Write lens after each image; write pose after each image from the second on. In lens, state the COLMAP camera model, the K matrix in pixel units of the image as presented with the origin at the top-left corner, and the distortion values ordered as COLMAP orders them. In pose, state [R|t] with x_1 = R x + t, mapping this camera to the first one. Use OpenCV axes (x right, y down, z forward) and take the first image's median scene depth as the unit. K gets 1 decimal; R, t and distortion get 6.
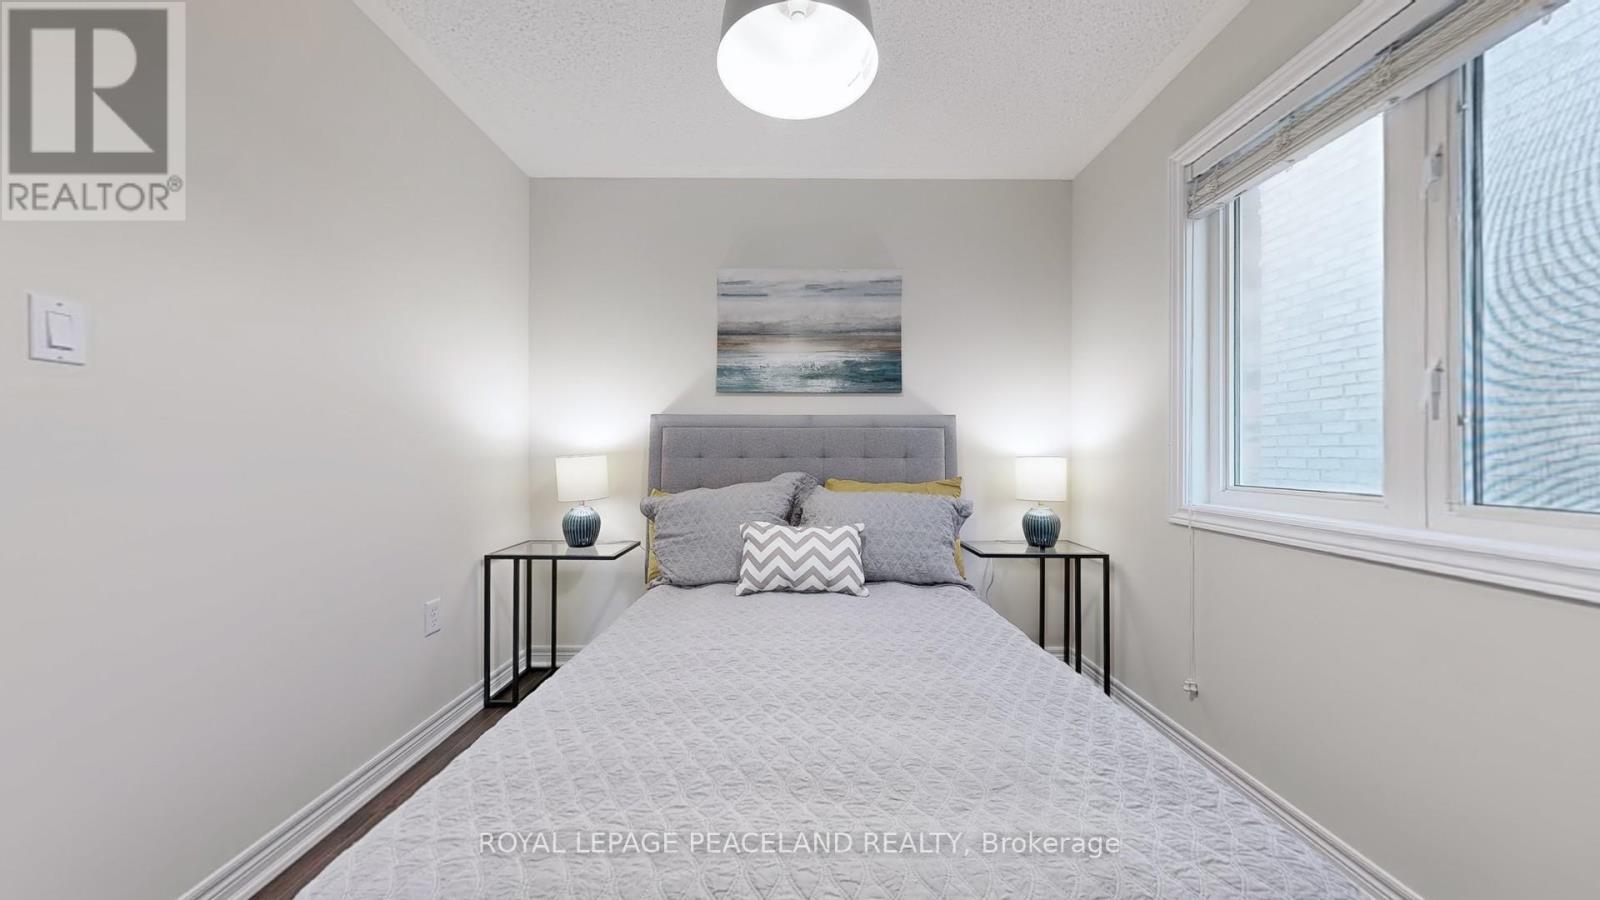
lens RADIAL K [[505.7, 0, 803.8], [0, 505.7, 452.4], [0, 0, 1]] dist [-0.000844, -0.000063]
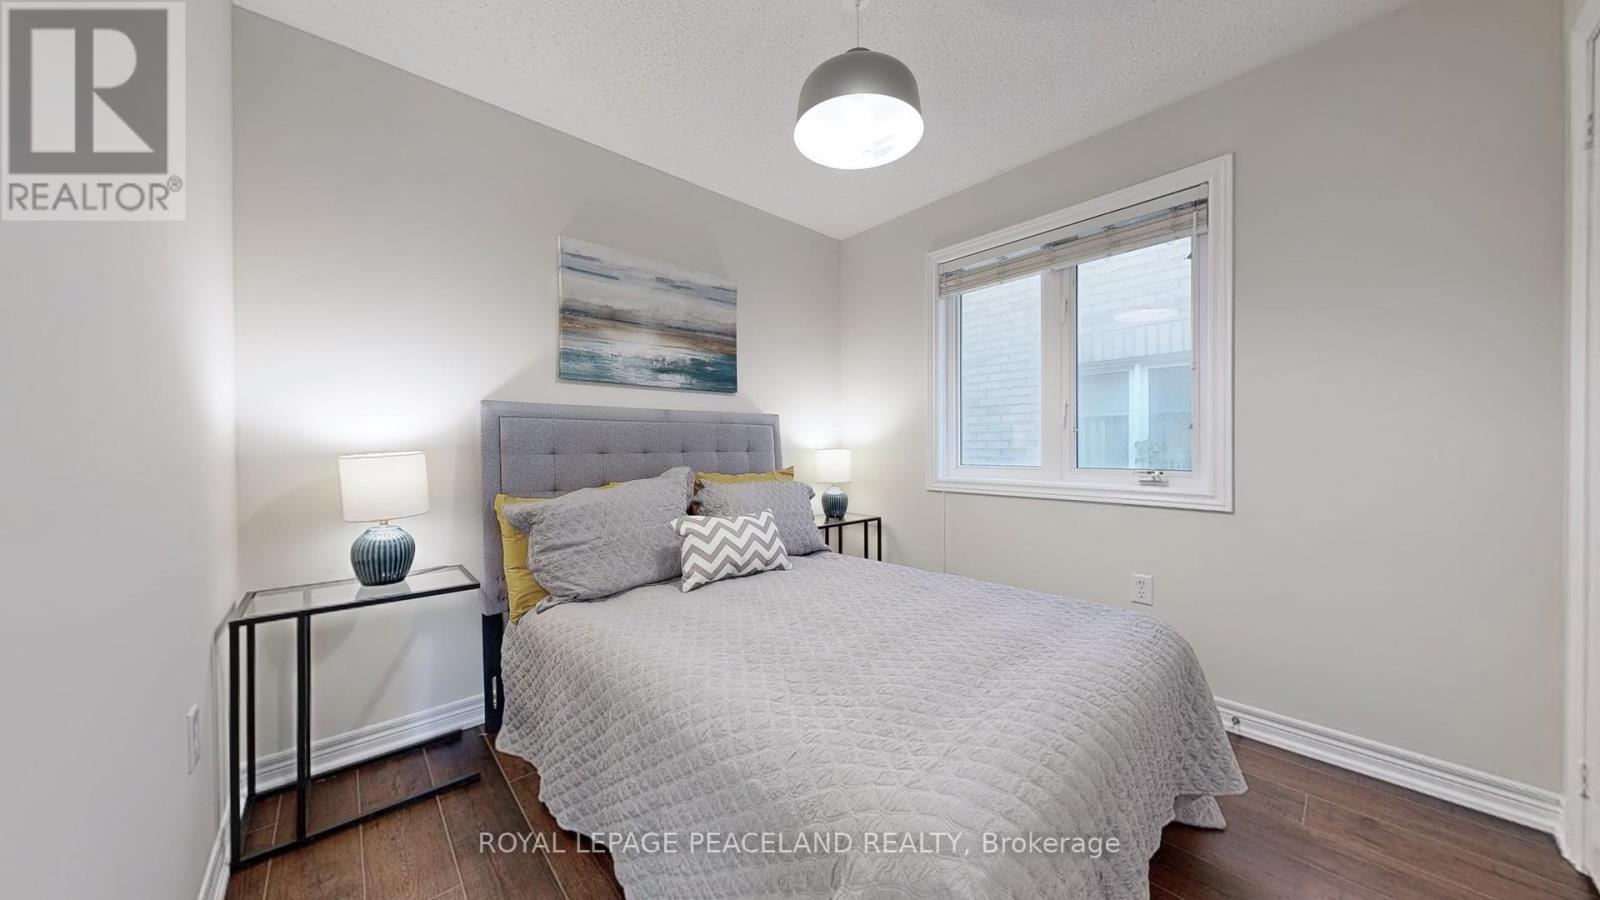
lens RADIAL K [[505.7, 0, 803.8], [0, 505.7, 452.4], [0, 0, 1]] dist [-0.000844, -0.000063]
pose [[0.740039, -0.014544, 0.672407, -0.467895], [0.008468, 0.999888, 0.012307, -0.000019], [-0.672511, -0.003413, 0.740079, 0.084058]]
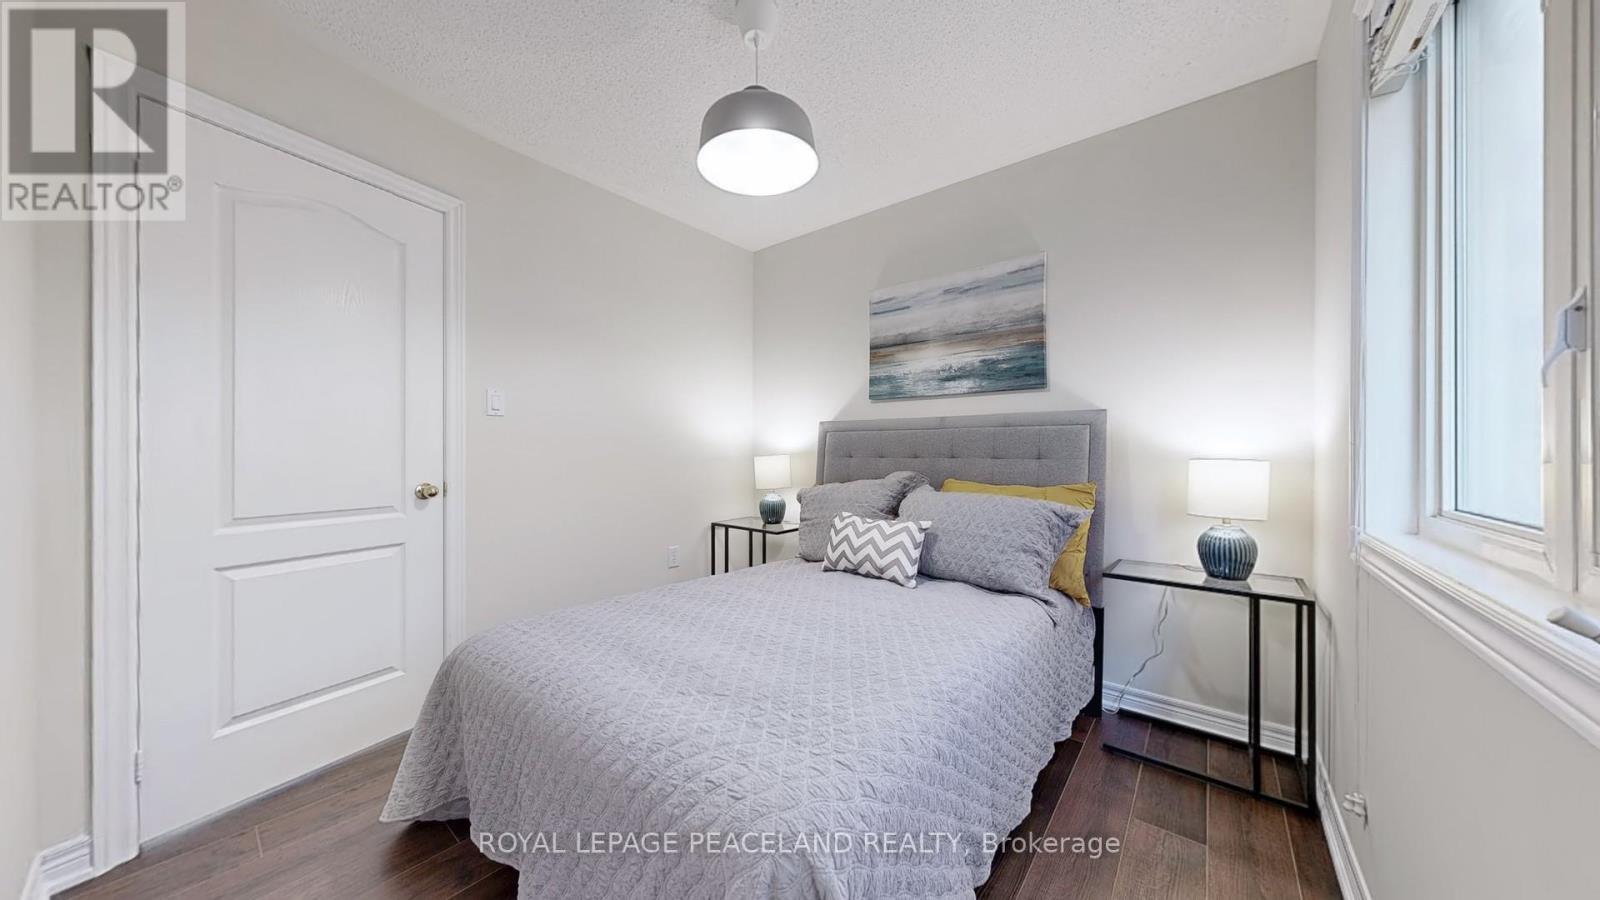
lens RADIAL K [[509.4, 0, 806.0], [0, 509.4, 451.6], [0, 0, 1]] dist [-0.000365, 0.000018]
pose [[0.778341, -0.000414, -0.627842, 0.456106], [-0.000328, 0.999999, -0.001067, -0.001671], [0.627842, 0.001036, 0.778340, 0.017285]]
